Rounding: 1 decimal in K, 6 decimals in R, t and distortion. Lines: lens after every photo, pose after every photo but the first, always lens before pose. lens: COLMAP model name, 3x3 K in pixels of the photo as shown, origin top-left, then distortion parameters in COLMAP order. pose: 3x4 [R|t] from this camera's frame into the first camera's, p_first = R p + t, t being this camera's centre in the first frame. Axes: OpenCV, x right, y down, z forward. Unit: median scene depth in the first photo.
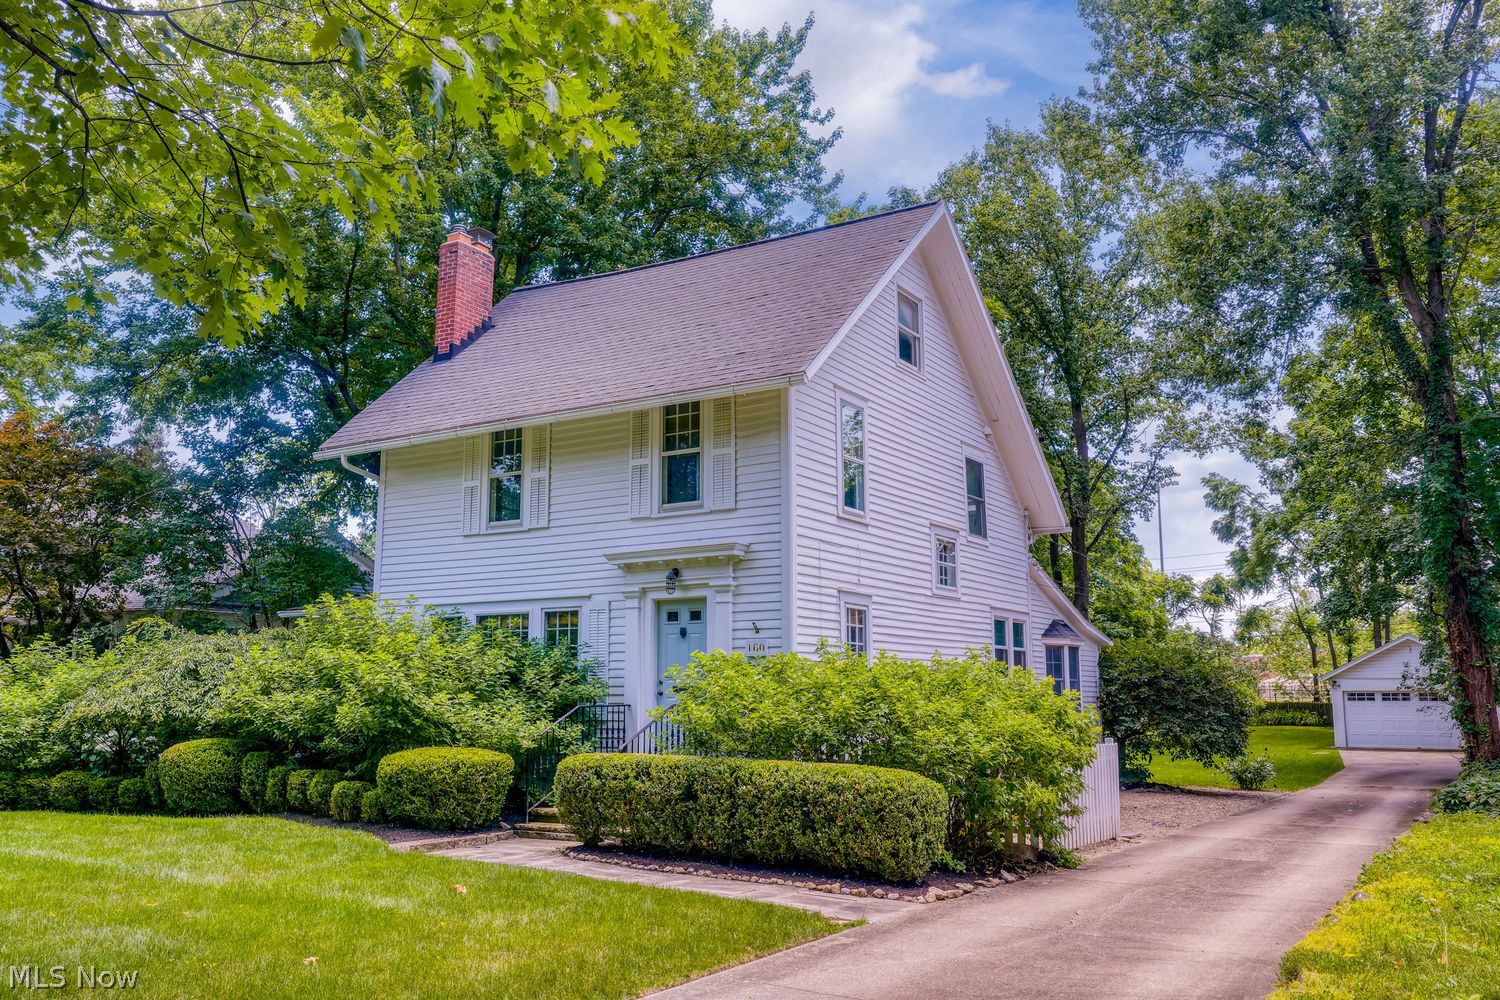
lens RADIAL K [[1238.8, 0, 750.0], [0, 1238.8, 500.0], [0, 0, 1]] dist [-0.065028, -0.000228]
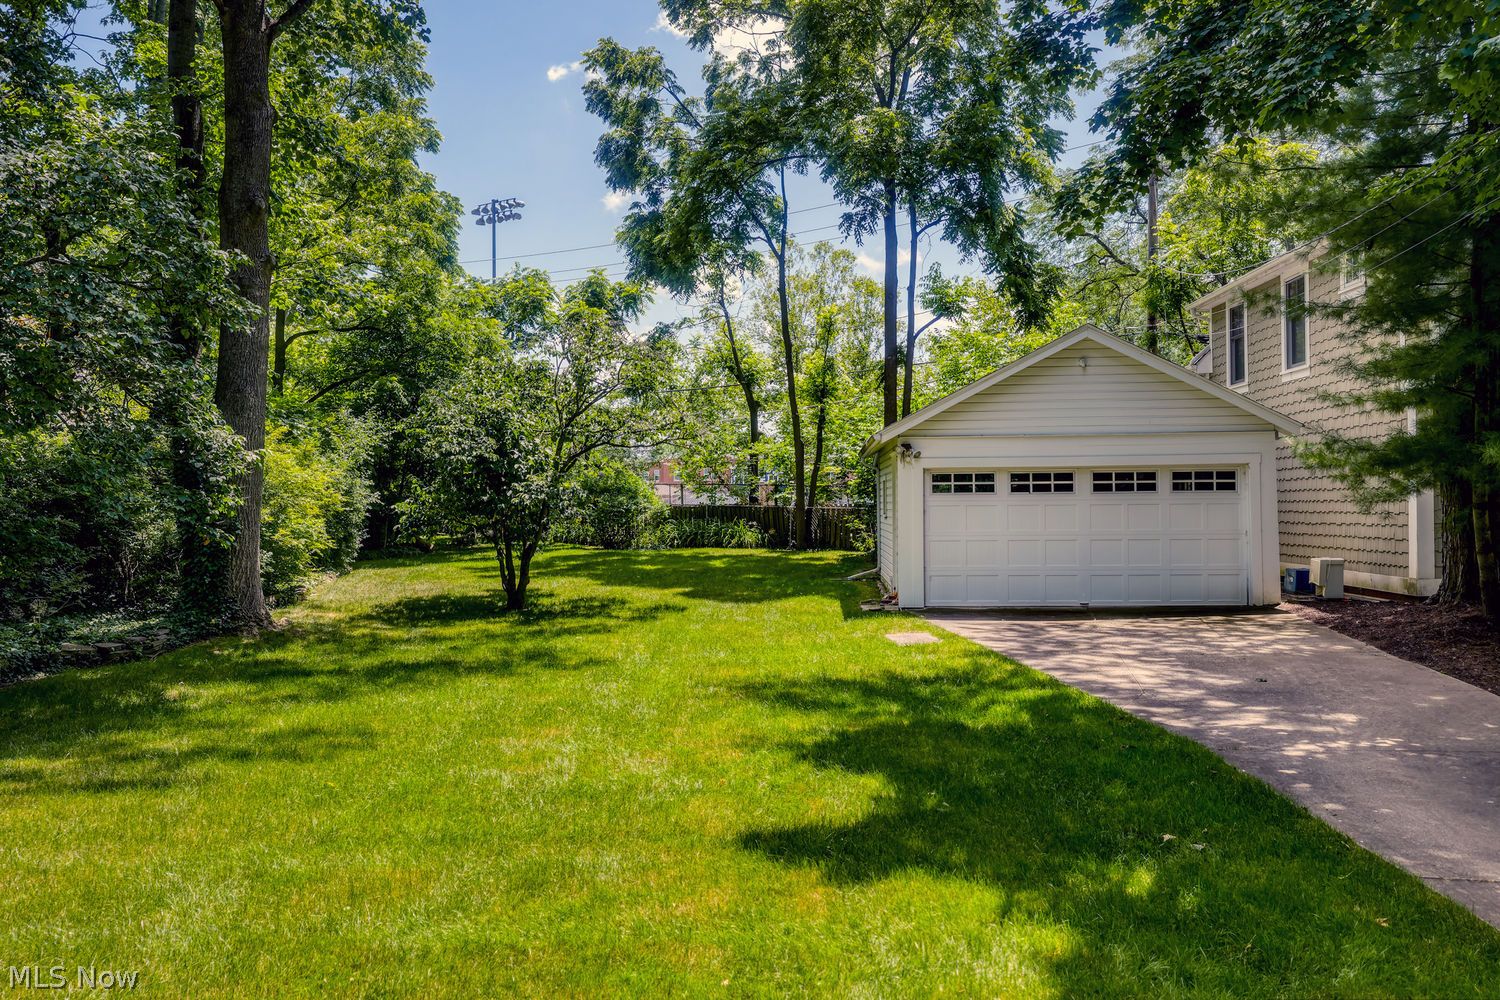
lens RADIAL K [[1243.3, 0, 750.0], [0, 1243.3, 500.0], [0, 0, 1]] dist [0.004395, 0.000839]
pose [[0.864833, -0.006753, 0.502015, 0.176013], [-0.067811, 0.989176, 0.130125, 0.090052], [-0.497460, -0.146579, 0.855014, 0.517281]]
